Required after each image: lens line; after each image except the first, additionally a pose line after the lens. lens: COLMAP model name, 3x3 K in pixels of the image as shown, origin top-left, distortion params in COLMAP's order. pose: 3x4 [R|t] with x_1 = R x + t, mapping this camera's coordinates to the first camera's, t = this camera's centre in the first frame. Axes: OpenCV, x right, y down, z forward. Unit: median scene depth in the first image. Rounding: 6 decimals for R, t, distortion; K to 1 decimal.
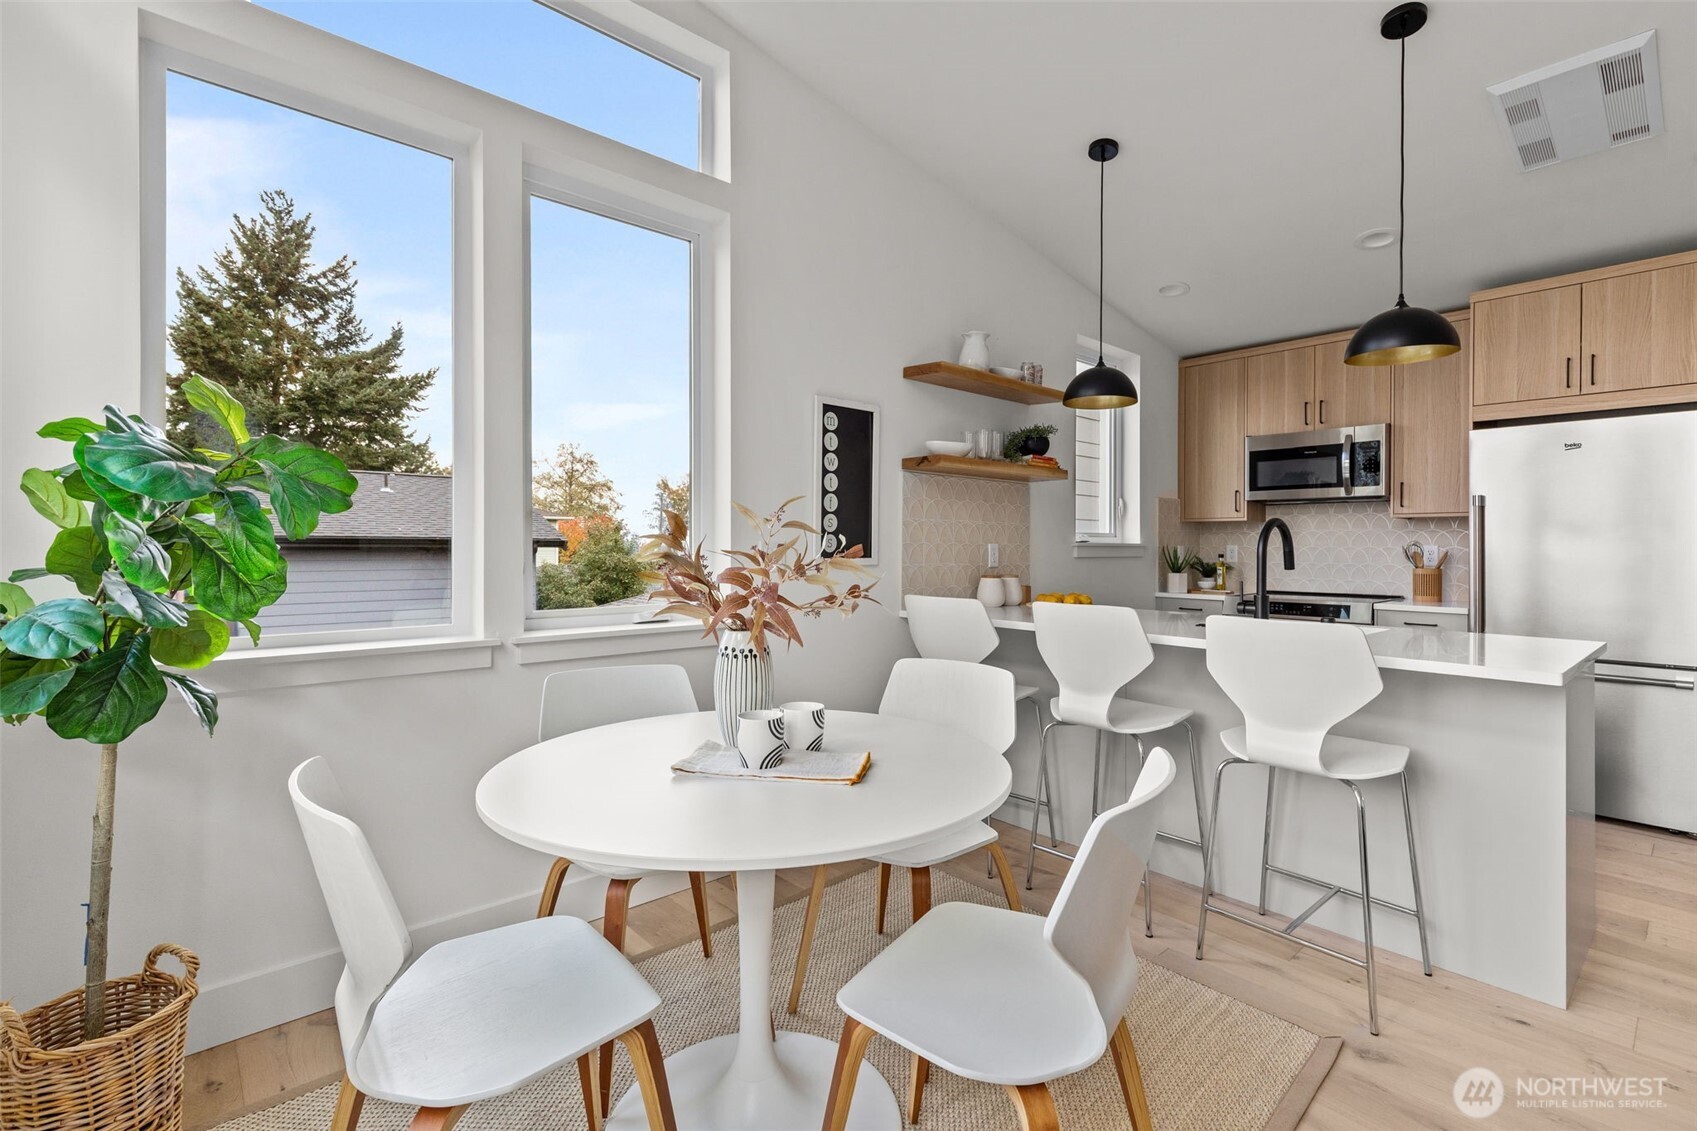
lens RADIAL K [[762.0, 0, 858.3], [0, 762.0, 552.9], [0, 0, 1]] dist [0.010431, -0.002183]
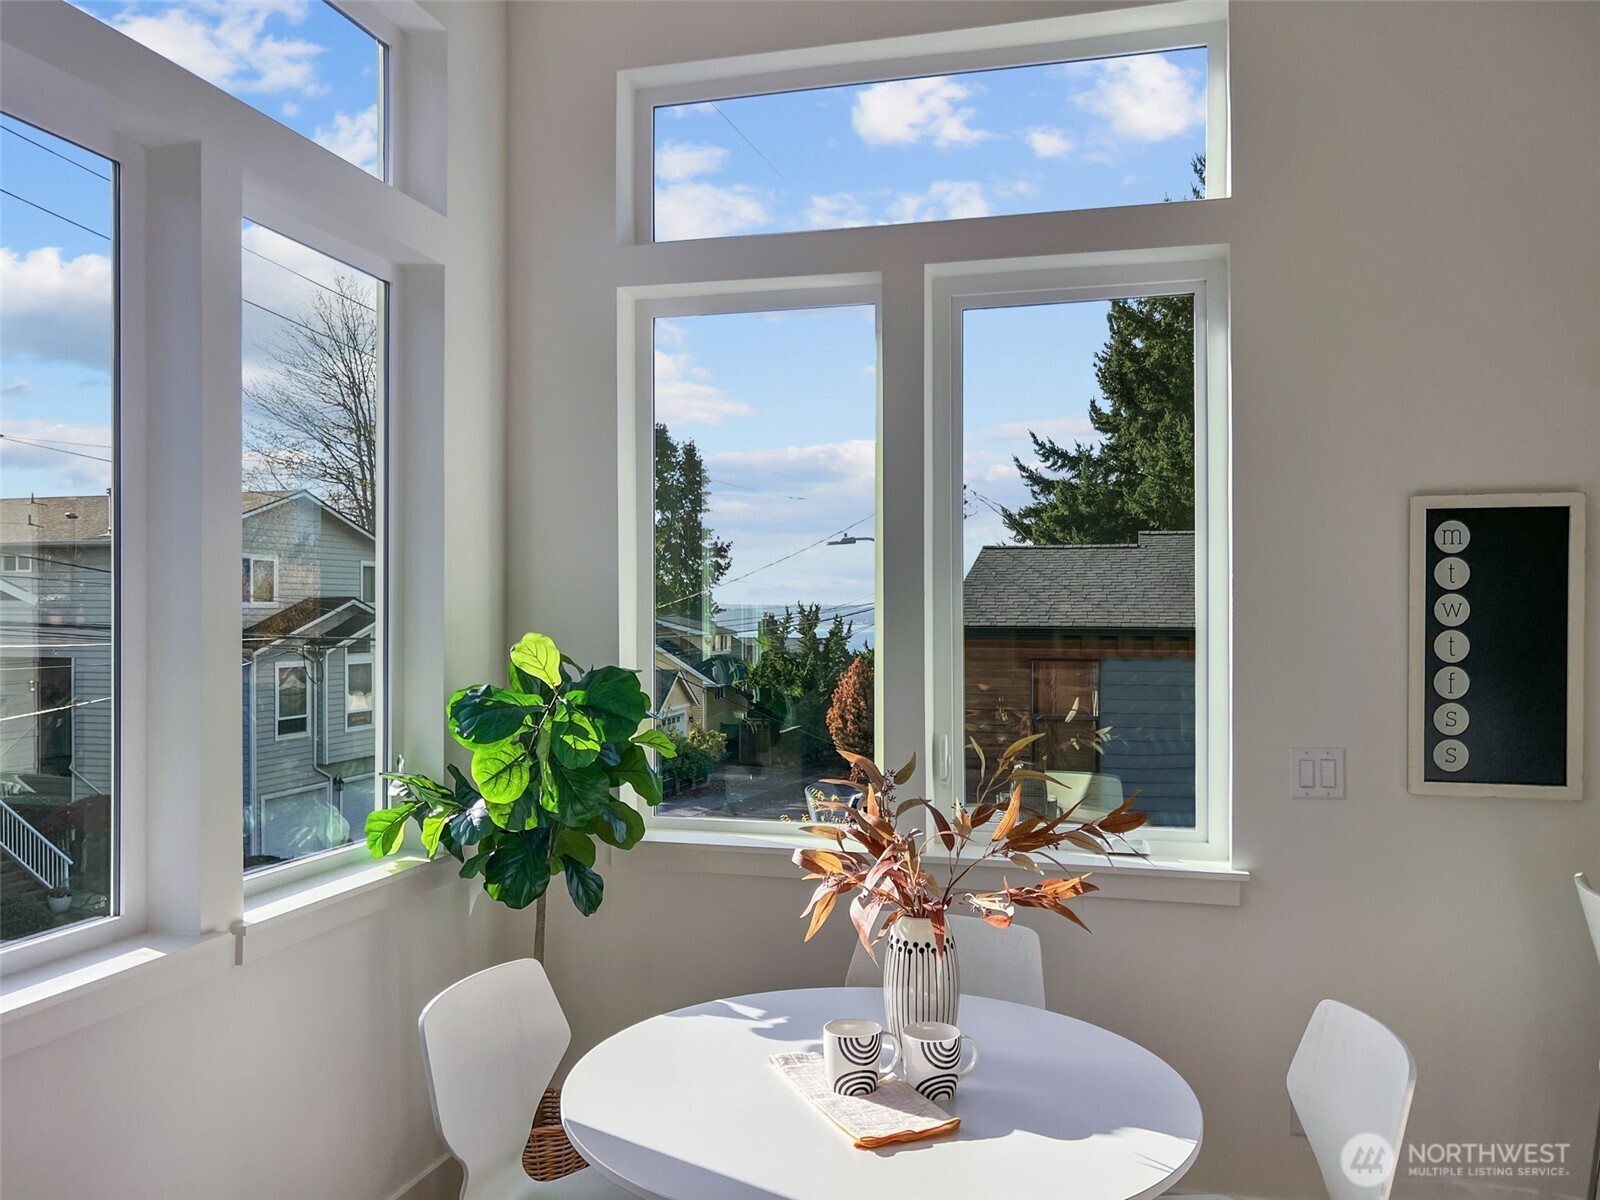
lens RADIAL K [[1231.1, 0, 801.2], [0, 1231.1, 616.0], [0, 0, 1]] dist [-0.001048, 0.002743]
pose [[0.542802, -0.001307, -0.839860, 0.337181], [-0.005215, 0.999974, -0.004926, -0.079341], [0.839845, 0.007054, 0.542781, 0.084767]]
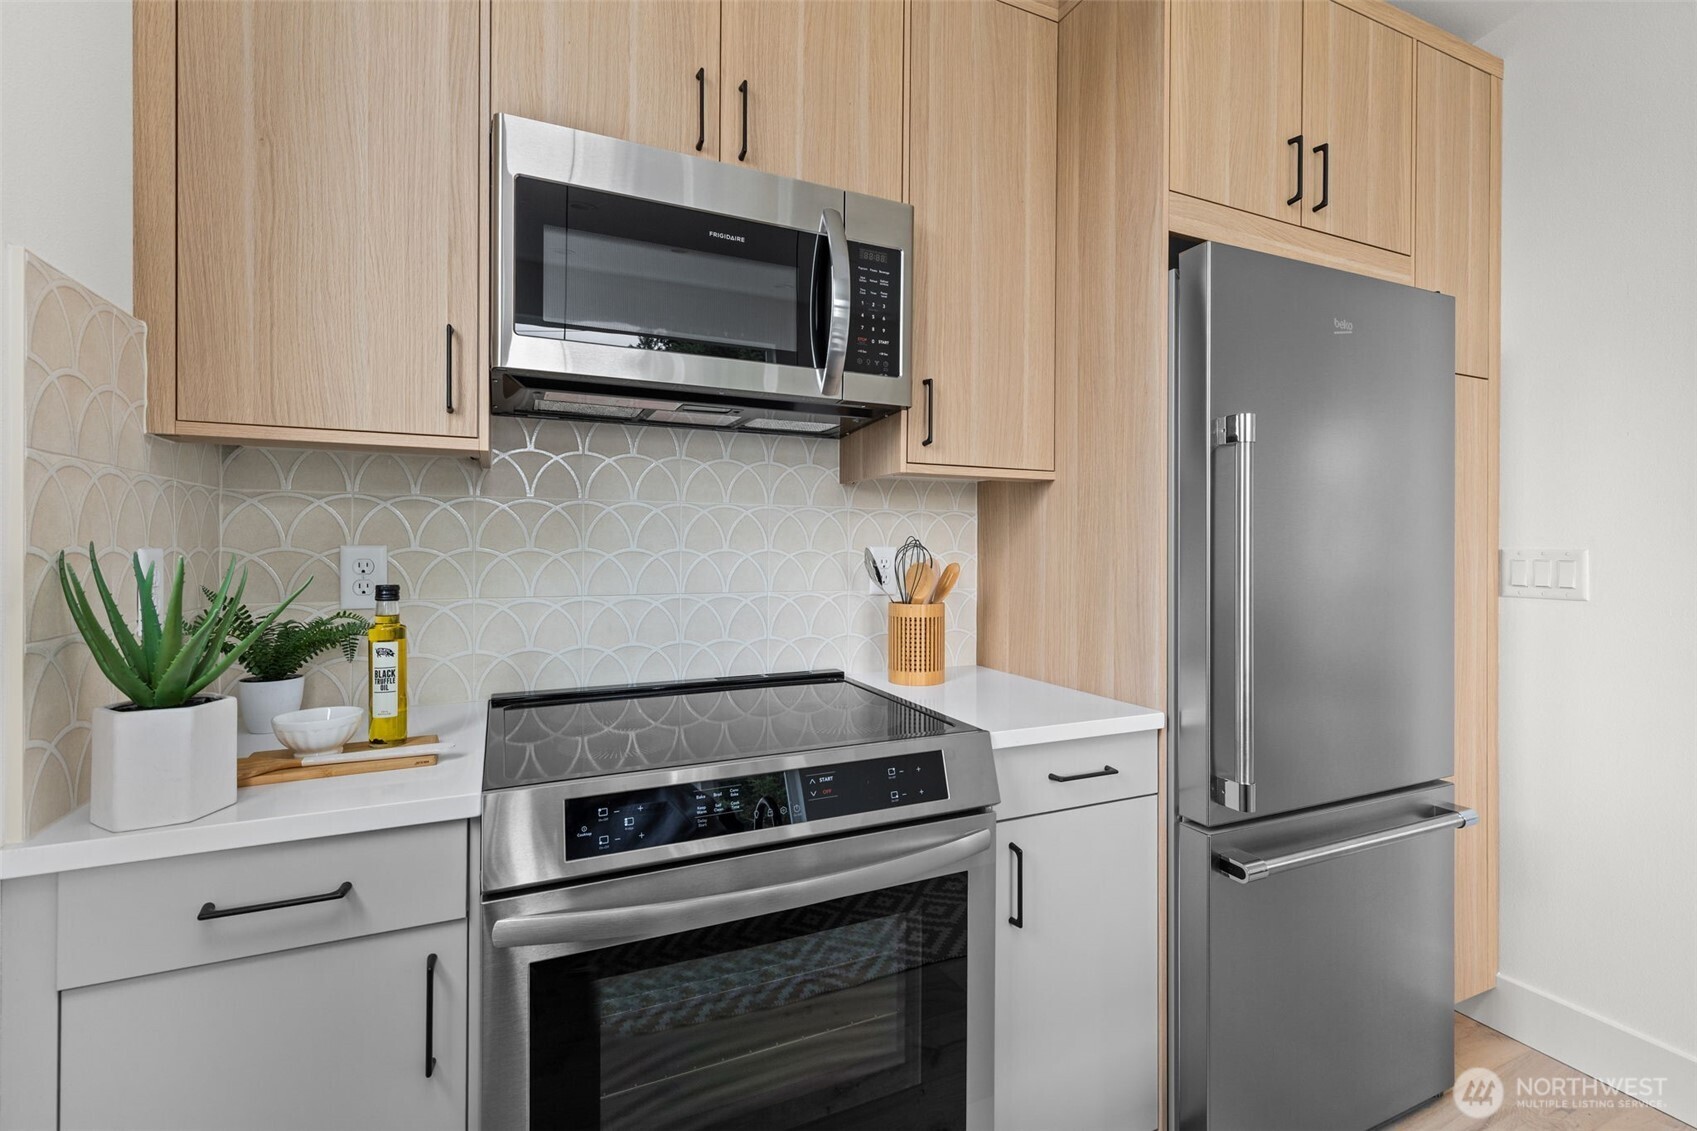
lens RADIAL K [[762.0, 0, 843.0], [0, 762.0, 556.1], [0, 0, 1]] dist [0.010431, -0.002183]
pose [[0.288604, -0.016190, 0.957312, 0.337086], [0.006124, 0.999868, 0.015064, -0.011464], [-0.957429, 0.001515, 0.288665, 0.925663]]
